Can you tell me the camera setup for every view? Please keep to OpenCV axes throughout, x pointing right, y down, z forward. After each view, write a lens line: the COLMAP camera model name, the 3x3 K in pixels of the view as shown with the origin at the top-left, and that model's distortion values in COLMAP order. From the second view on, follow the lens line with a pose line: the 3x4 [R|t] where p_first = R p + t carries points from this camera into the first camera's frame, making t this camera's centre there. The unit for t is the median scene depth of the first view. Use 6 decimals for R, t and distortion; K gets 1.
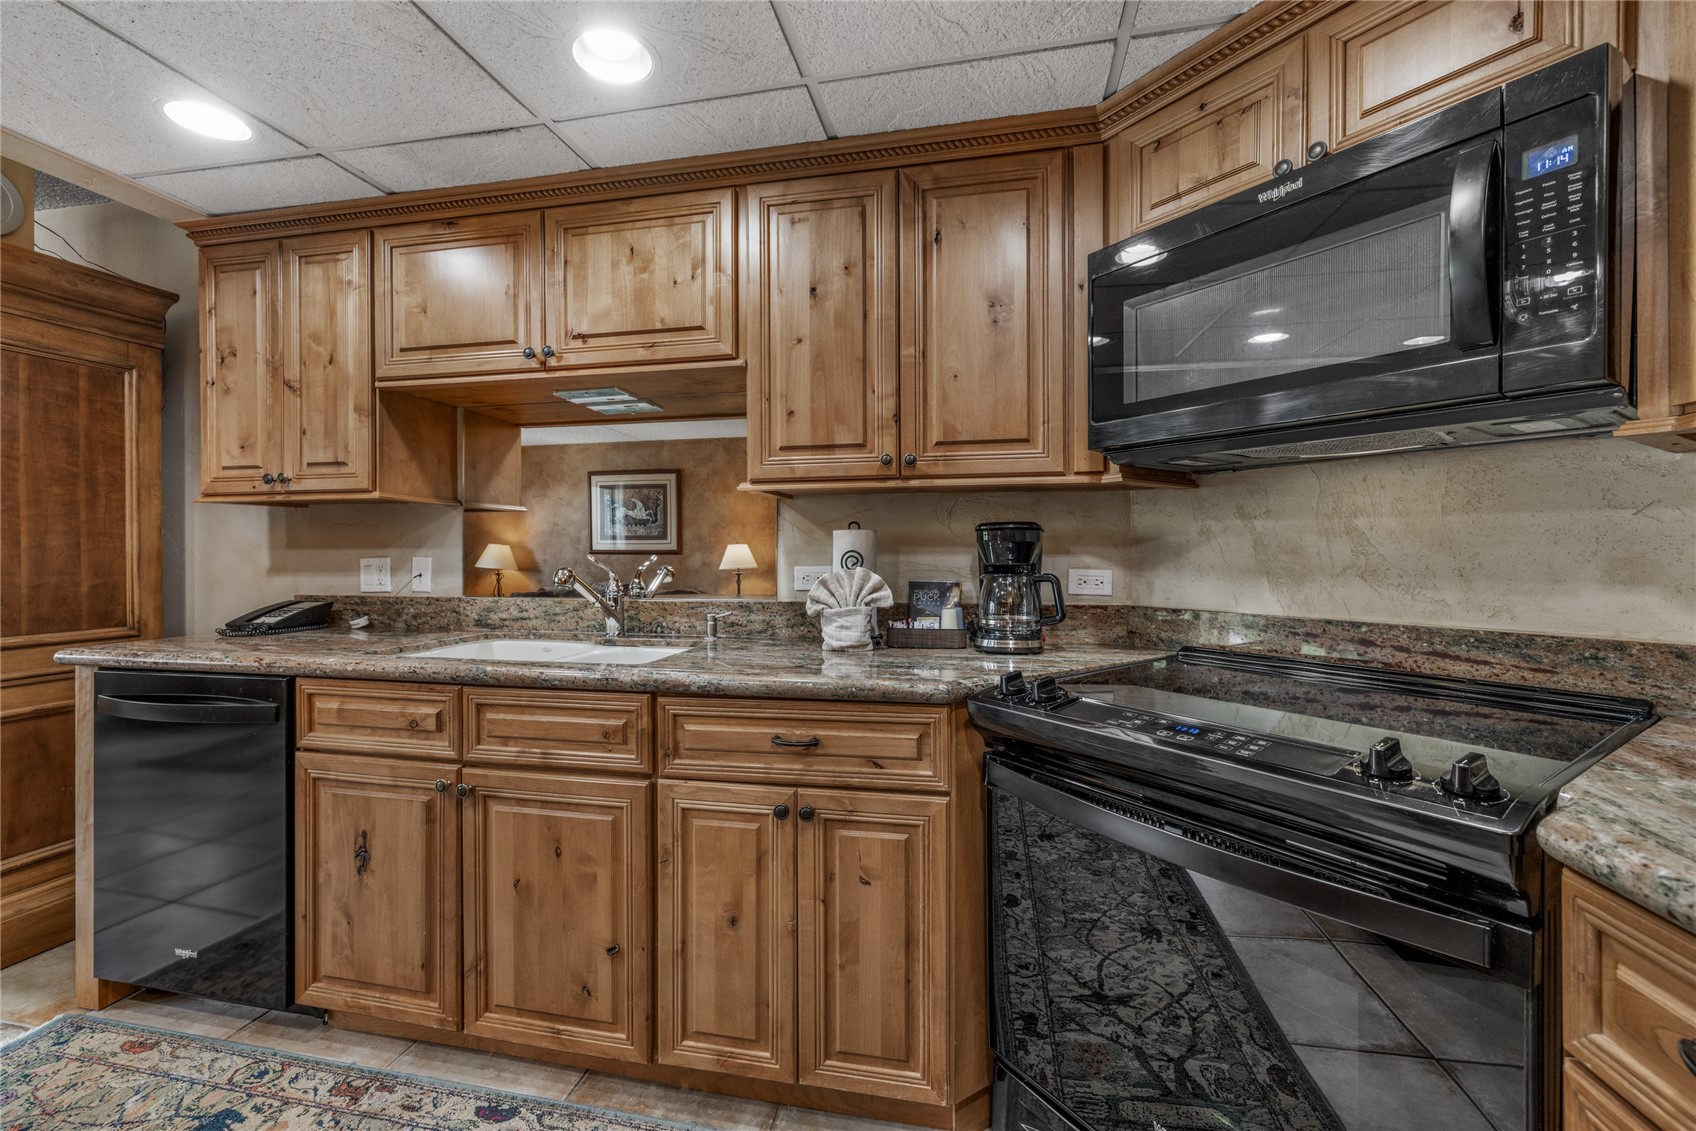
lens RADIAL K [[714.6, 0, 845.8], [0, 714.6, 552.3], [0, 0, 1]] dist [0.001575, -0.000743]
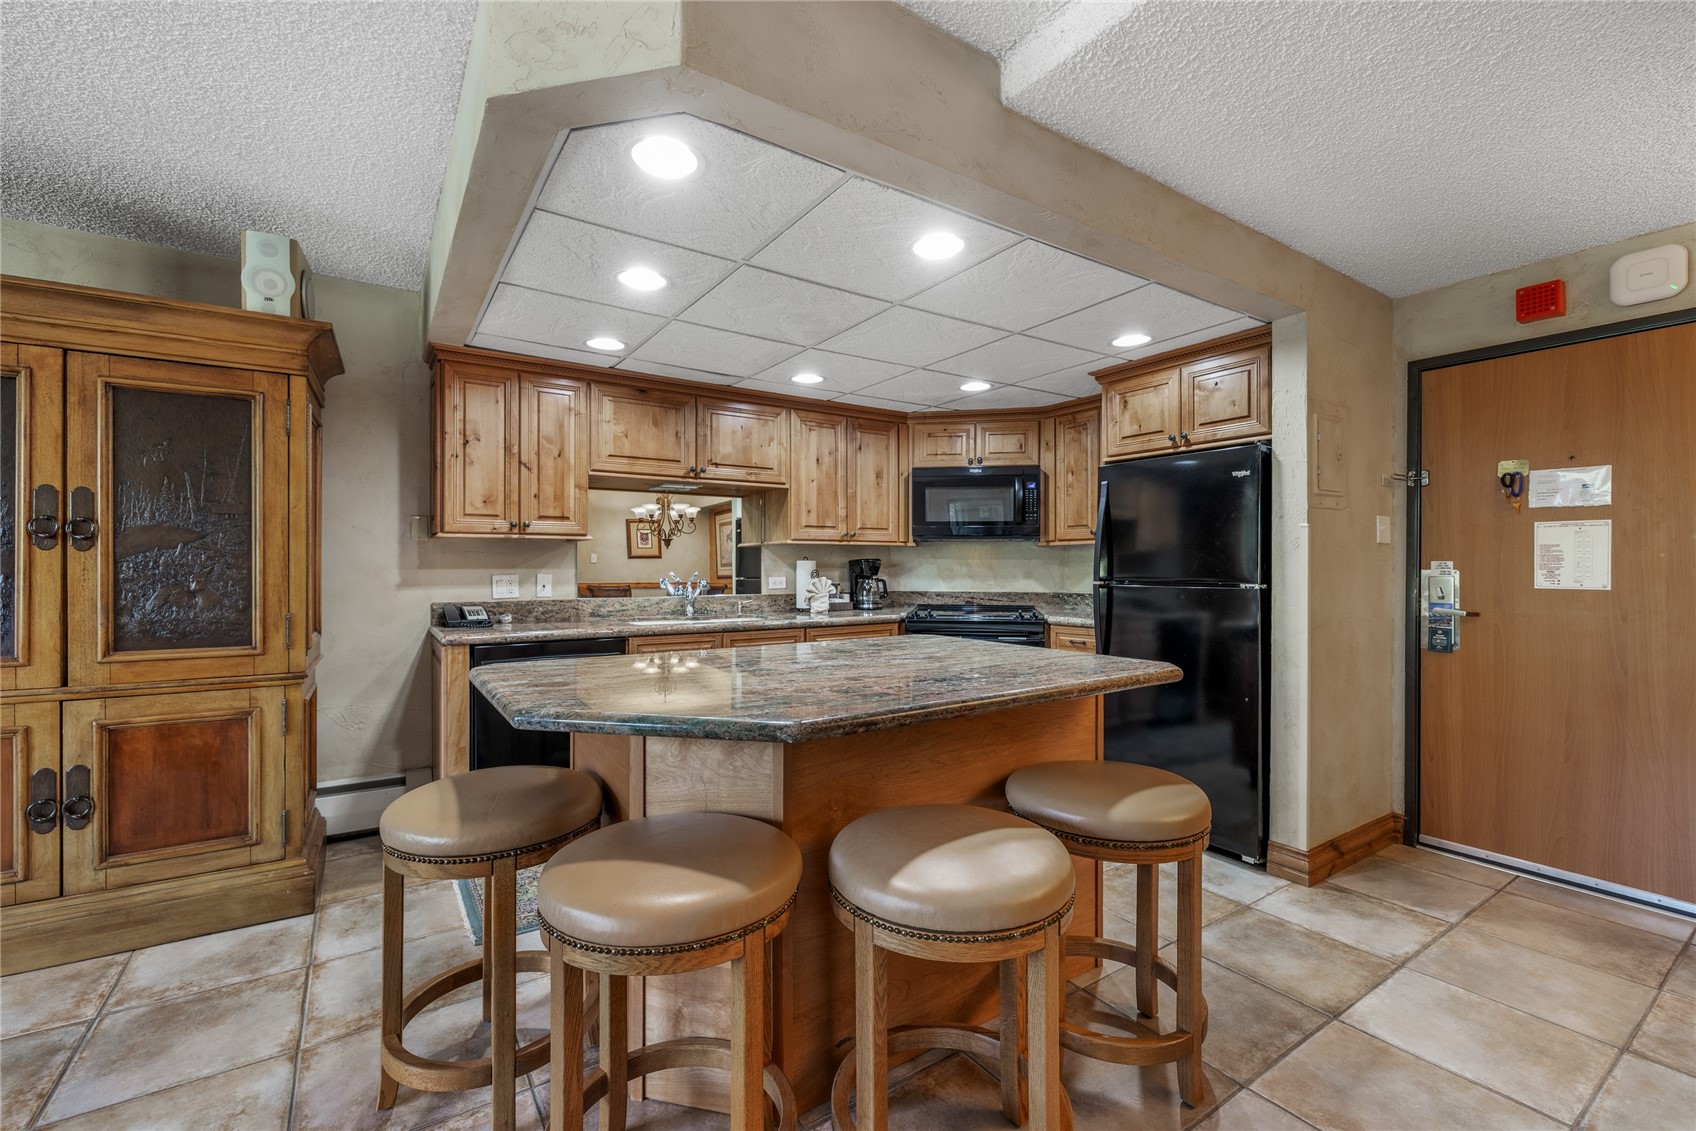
lens RADIAL K [[714.6, 0, 841.0], [0, 714.6, 567.0], [0, 0, 1]] dist [0.001575, -0.000743]
pose [[0.700595, 0.001015, 0.713558, -1.684298], [-0.000759, 0.999999, -0.000678, -0.011218], [-0.713559, -0.000066, 0.700595, -0.718194]]
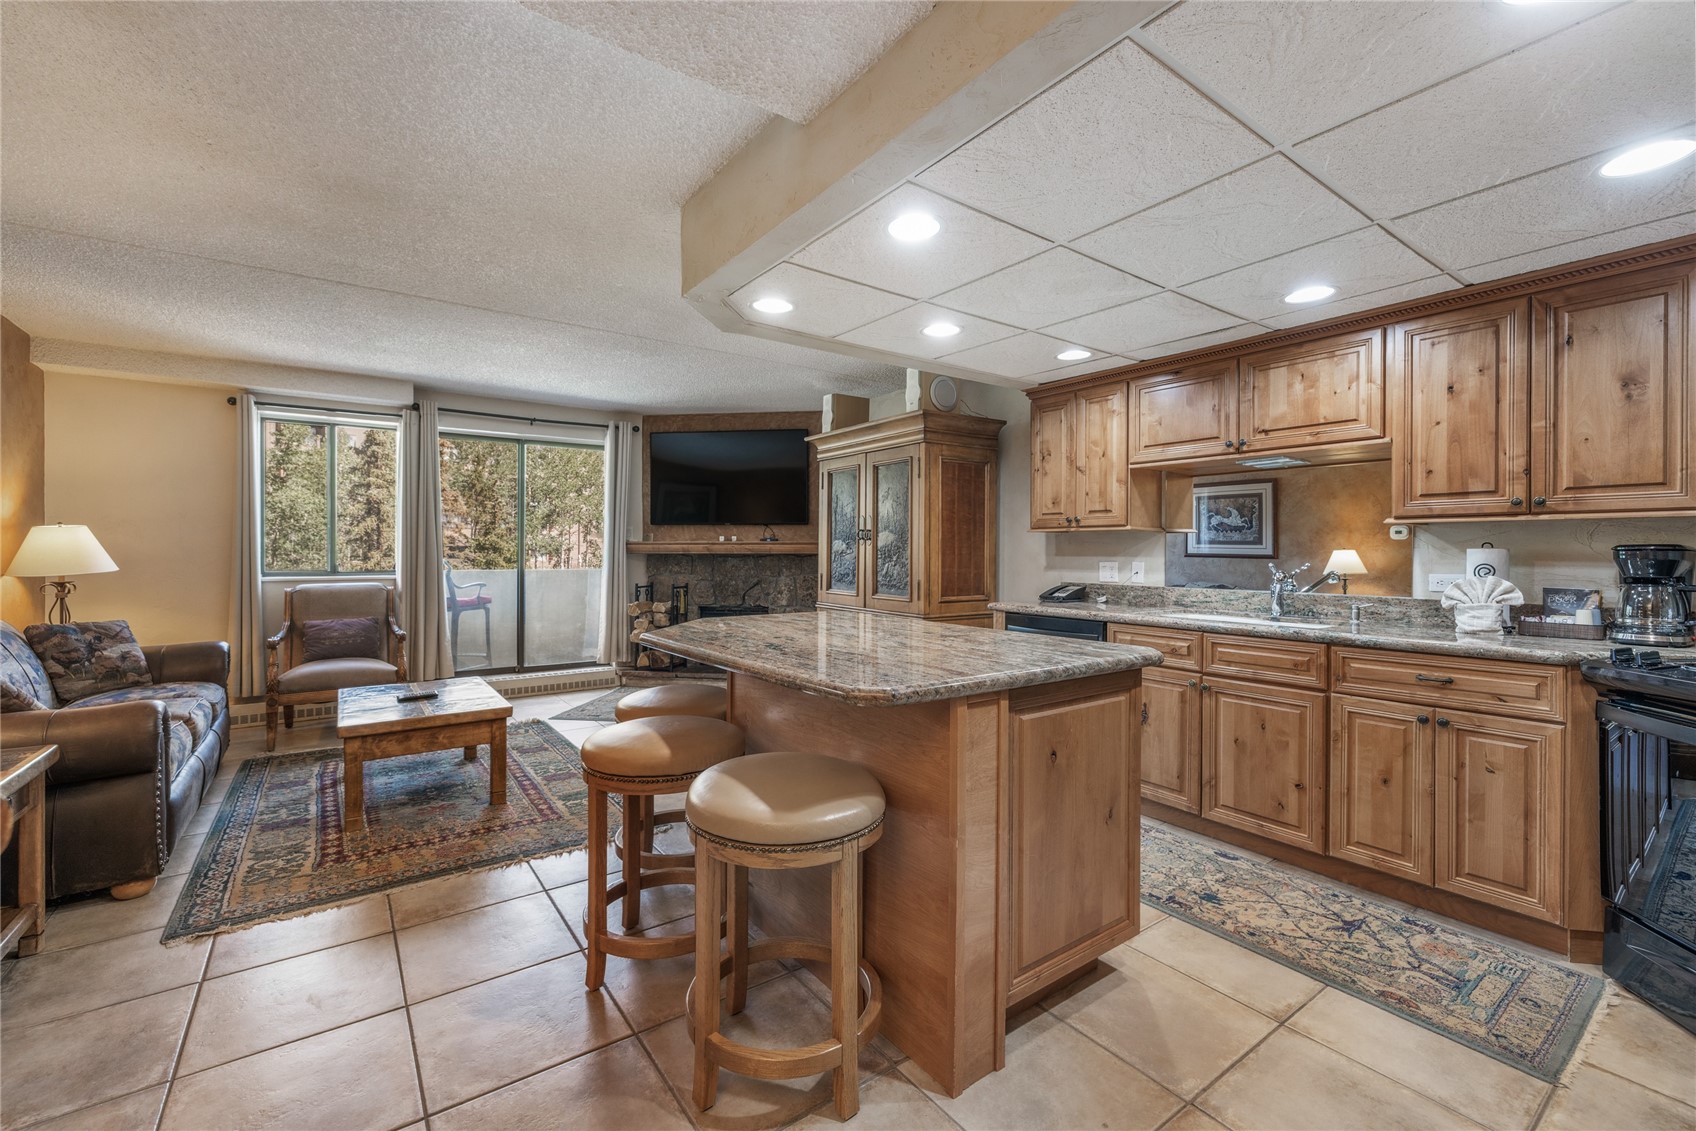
lens RADIAL K [[714.6, 0, 838.5], [0, 714.6, 551.3], [0, 0, 1]] dist [0.001575, -0.000743]
pose [[0.736420, 0.007015, -0.676488, 0.025919], [-0.008702, 0.999962, 0.000897, -0.018308], [0.676469, 0.005226, 0.736453, -0.948011]]
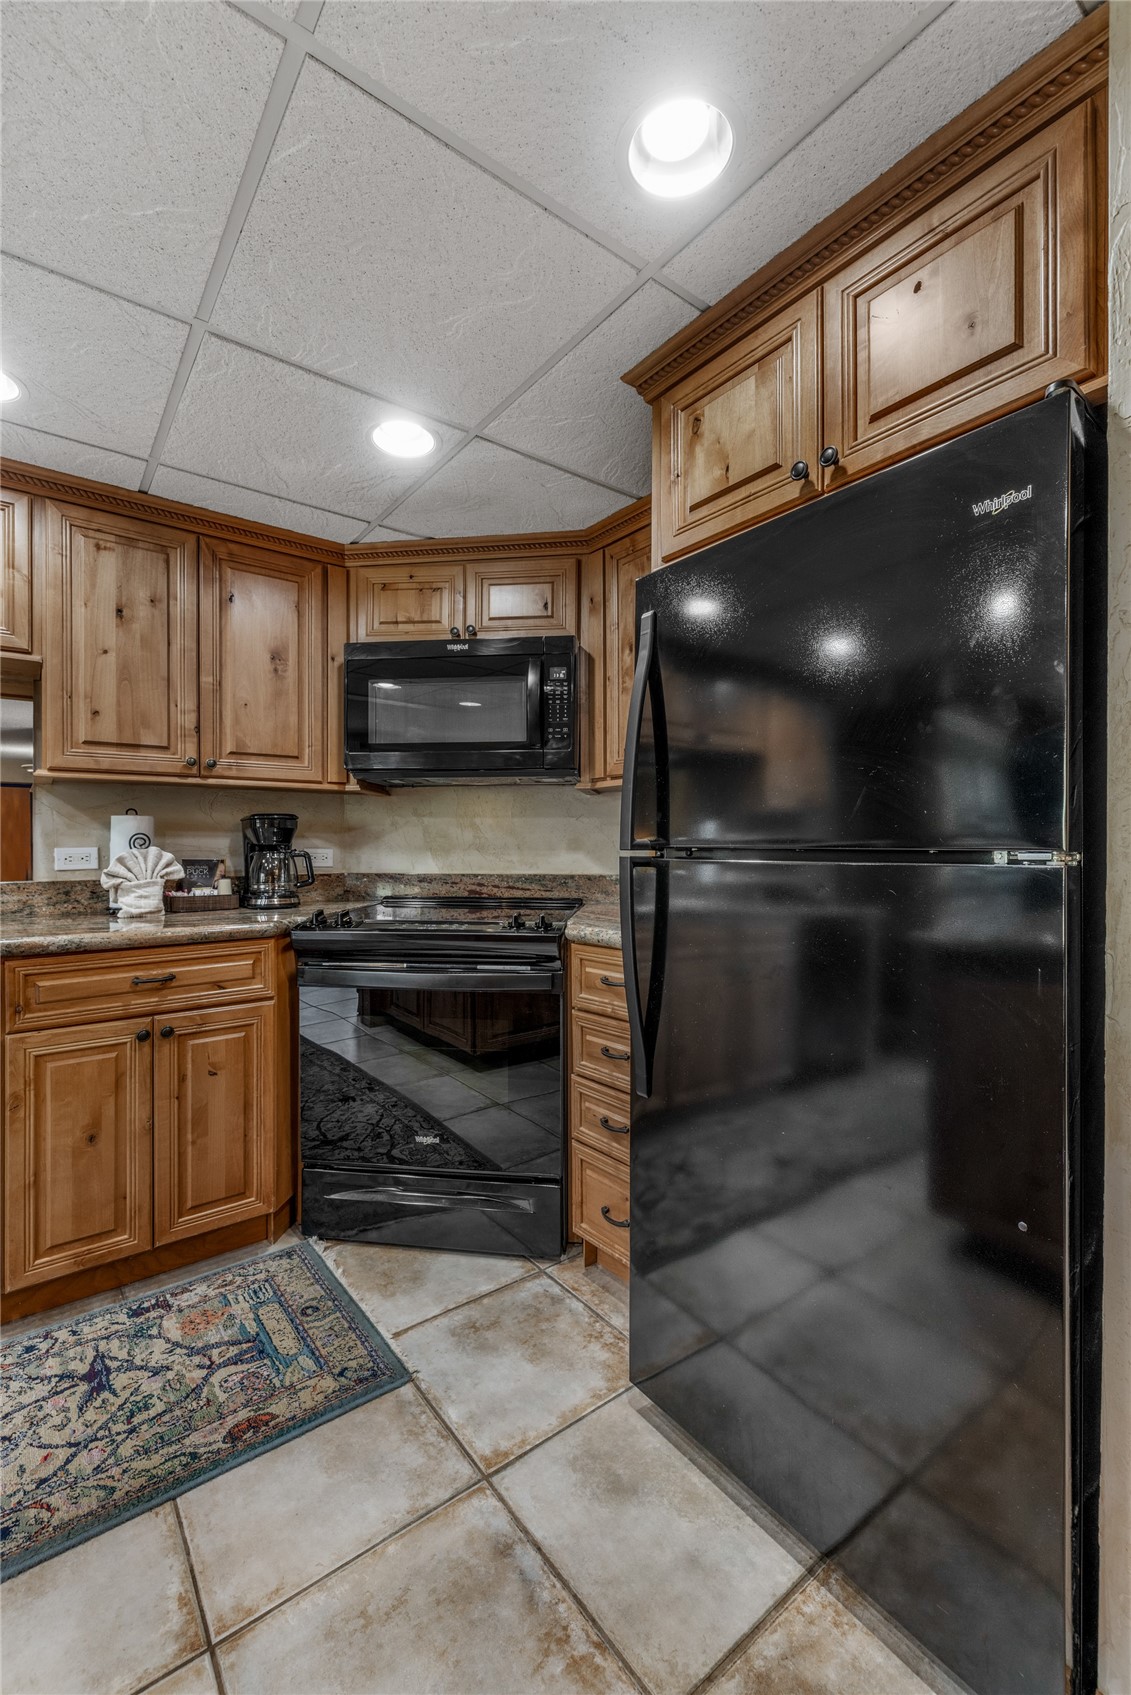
lens RADIAL K [[714.1, 0, 553.8], [0, 714.1, 846.3], [0, 0, 1]] dist [0.001575, -0.000743]
pose [[0.659207, -0.000026, 0.751961, -0.459362], [0.000510, 1.000000, -0.000412, 0.021532], [-0.751961, 0.000655, 0.659207, -0.316263]]
